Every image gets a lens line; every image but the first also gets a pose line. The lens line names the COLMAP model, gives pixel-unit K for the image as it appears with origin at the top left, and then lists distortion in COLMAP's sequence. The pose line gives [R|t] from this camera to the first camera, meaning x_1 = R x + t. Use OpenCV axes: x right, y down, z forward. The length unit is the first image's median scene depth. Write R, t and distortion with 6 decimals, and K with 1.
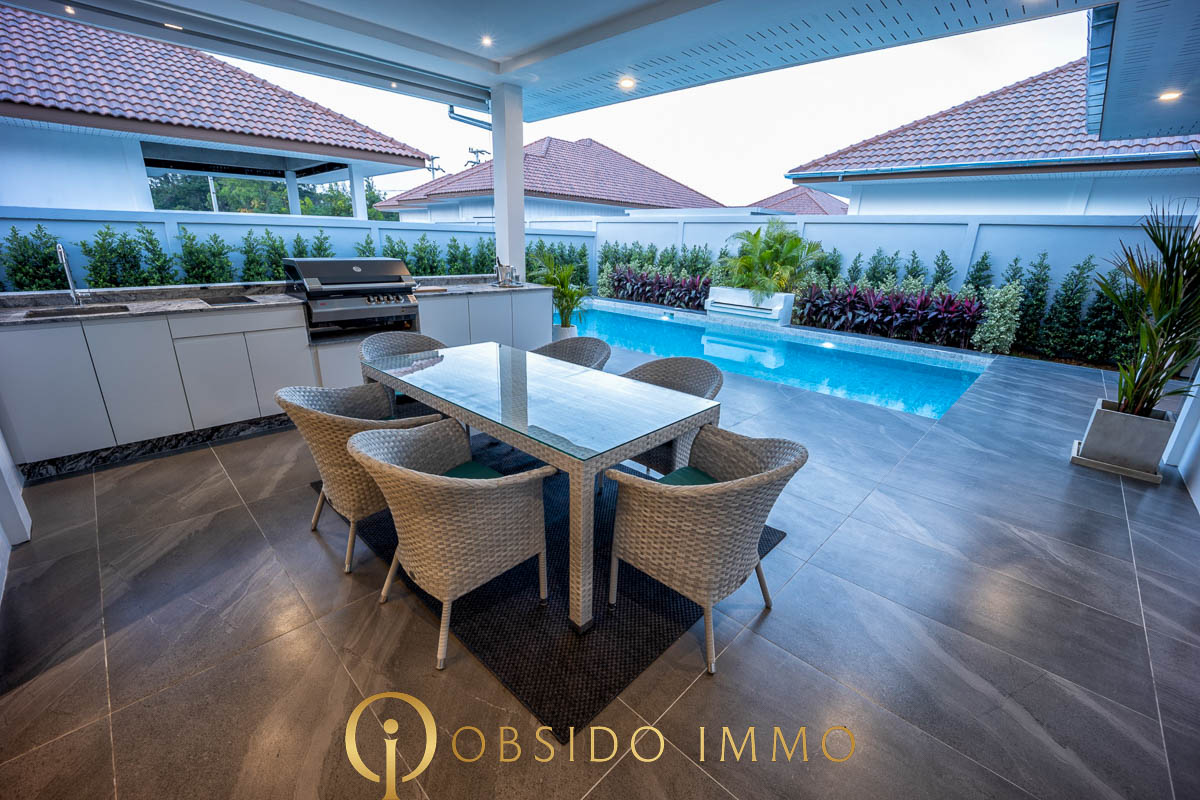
lens RADIAL K [[487.6, 0, 598.4], [0, 487.6, 404.6], [0, 0, 1]] dist [-0.026913, 0.002741]
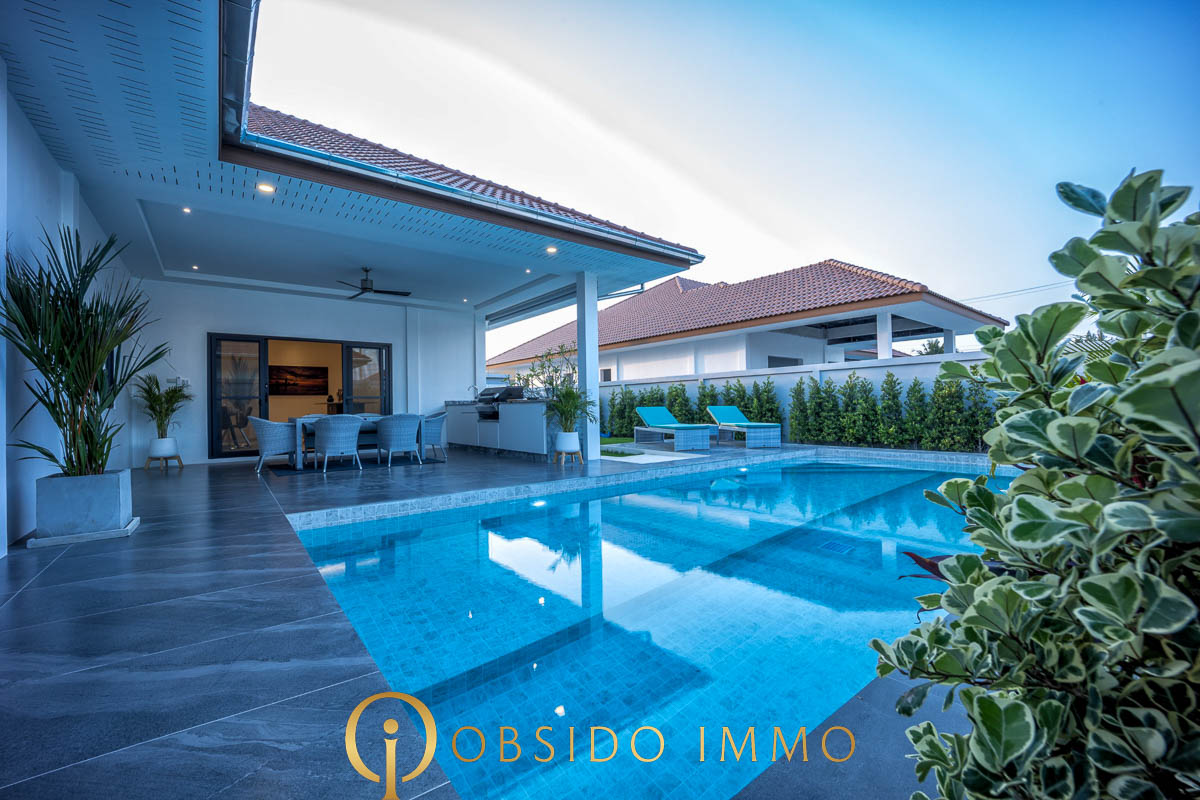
lens RADIAL K [[487.6, 0, 601.3], [0, 487.6, 402.1], [0, 0, 1]] dist [-0.026913, 0.002741]
pose [[-0.126329, -0.040096, -0.991178, 0.743563], [-0.304206, 0.952606, 0.000236, -0.167377], [0.944193, 0.301552, -0.132539, 0.784199]]
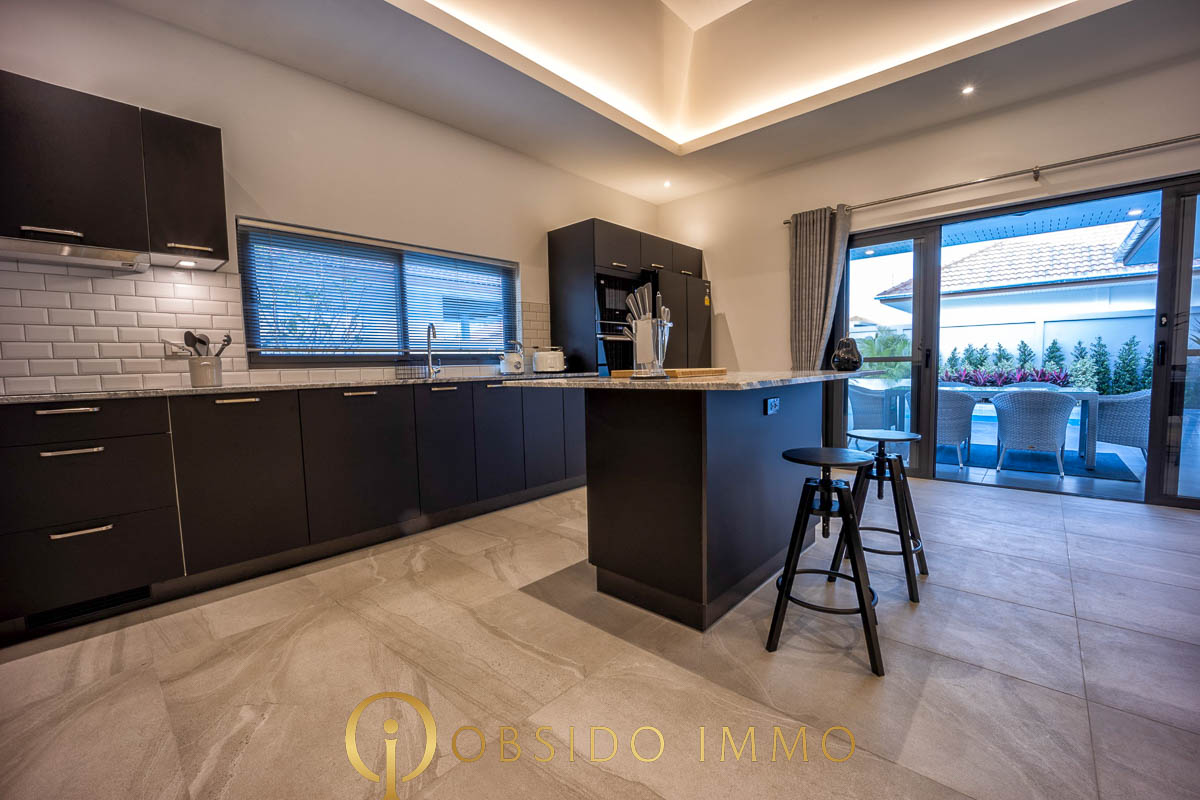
lens RADIAL K [[487.6, 0, 597.8], [0, 487.6, 404.7], [0, 0, 1]] dist [-0.026913, 0.002741]
pose [[0.998163, -0.056690, 0.021367, -0.536135], [0.060189, 0.968118, -0.243156, 0.119948], [-0.006901, 0.243996, 0.969752, -0.289470]]
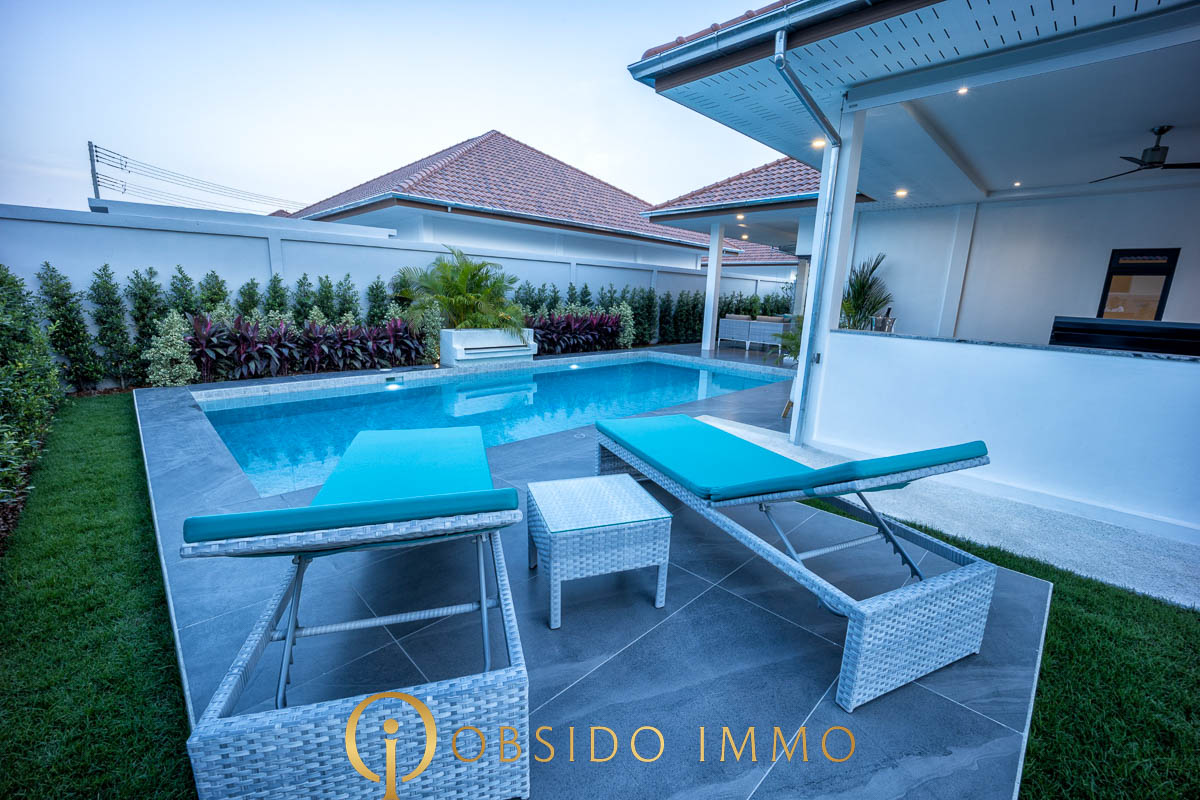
lens RADIAL K [[487.6, 0, 596.7], [0, 487.6, 403.0], [0, 0, 1]] dist [-0.026913, 0.002741]
pose [[0.021538, -0.248564, 0.968376, -0.636774], [0.291006, 0.928219, 0.231784, -0.287830], [-0.956479, 0.276811, 0.092326, 0.852989]]
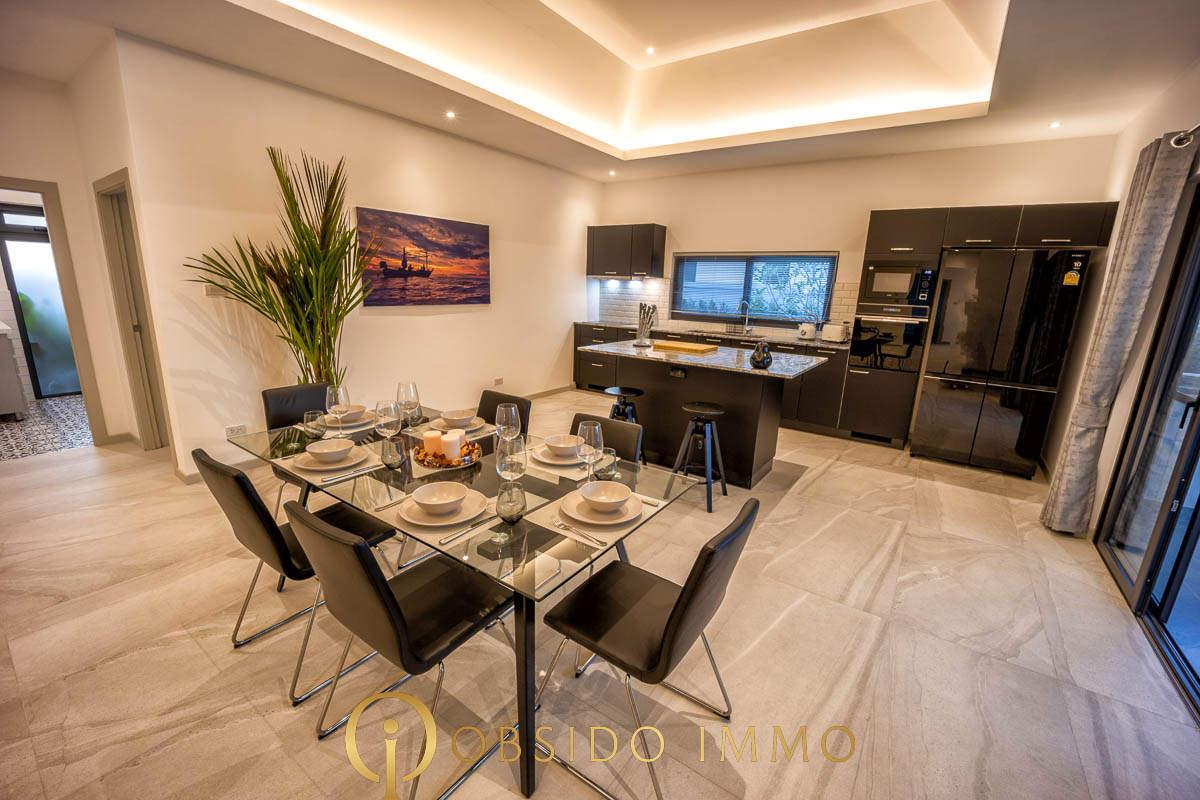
lens RADIAL K [[487.6, 0, 598.1], [0, 487.6, 402.4], [0, 0, 1]] dist [-0.026913, 0.002741]
pose [[0.150475, 0.206786, -0.966745, -0.050902], [-0.343153, 0.928006, 0.145088, 0.055836], [0.927148, 0.309910, 0.210601, -0.206923]]
